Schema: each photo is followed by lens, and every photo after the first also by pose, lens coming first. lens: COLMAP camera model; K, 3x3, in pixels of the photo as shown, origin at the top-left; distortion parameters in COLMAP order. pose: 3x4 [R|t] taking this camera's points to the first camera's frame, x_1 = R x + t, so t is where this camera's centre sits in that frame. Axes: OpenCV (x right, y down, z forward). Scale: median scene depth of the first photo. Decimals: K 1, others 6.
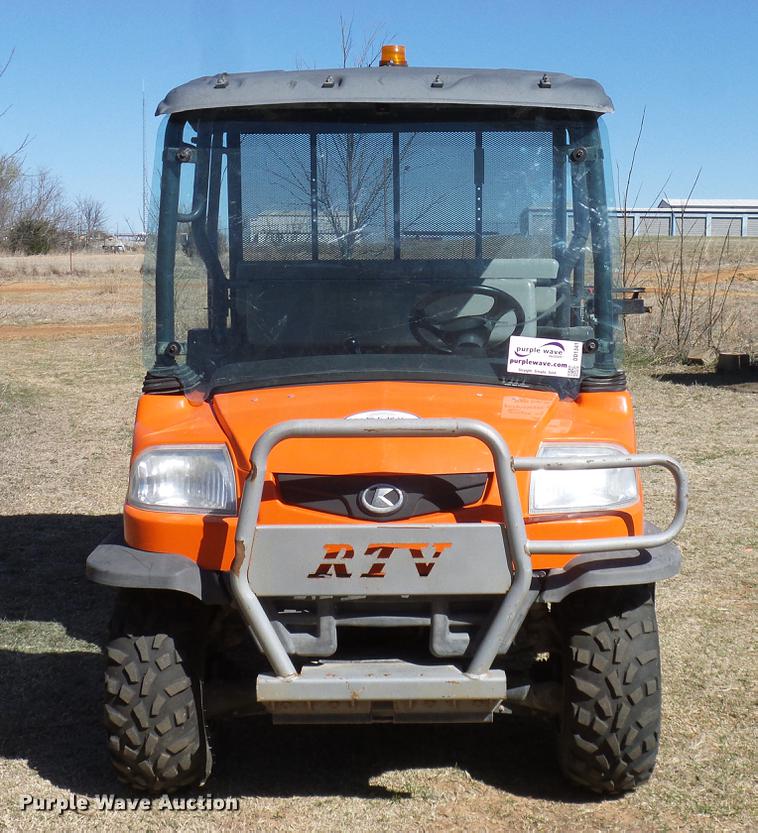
lens RADIAL K [[1363.3, 0, 428.3], [0, 1363.3, 416.2], [0, 0, 1]] dist [-0.068698, 0.171643]
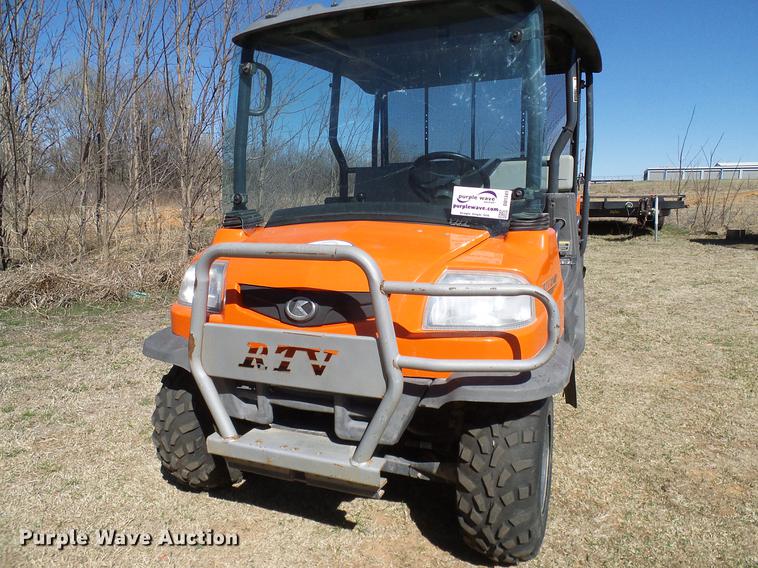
lens RADIAL K [[524.3, 0, 383.8], [0, 524.3, 284.7], [0, 0, 1]] dist [-0.001539, -0.004815]
pose [[0.924927, 0.052490, -0.376504, 0.211303], [-0.031130, 0.997553, 0.062599, 0.005684], [0.378869, -0.046179, 0.924298, 0.567426]]
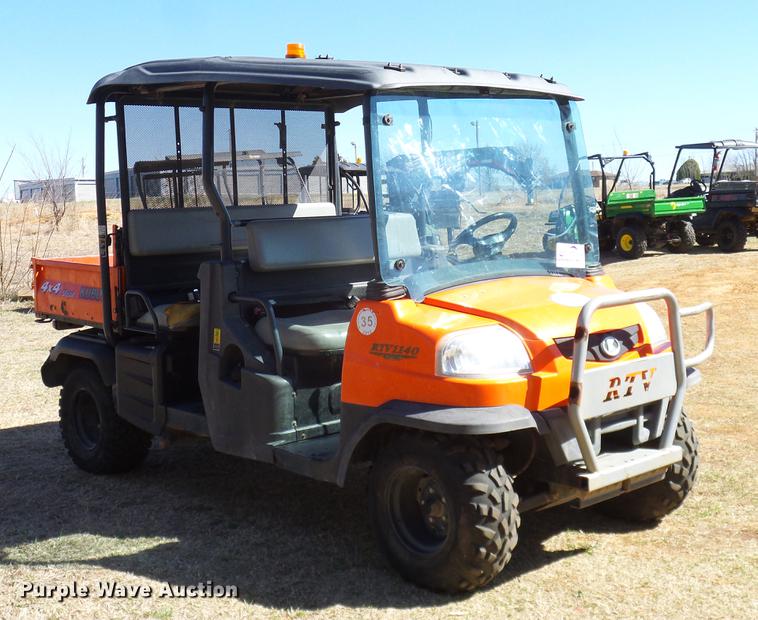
lens RADIAL K [[1073.2, 0, 350.3], [0, 1073.2, 296.5], [0, 0, 1]] dist [-0.023958, -0.017164]
pose [[0.757799, -0.078495, 0.647750, -1.002825], [0.107298, 0.994214, -0.005048, -0.020222], [-0.643606, 0.073328, 0.761836, 0.258912]]
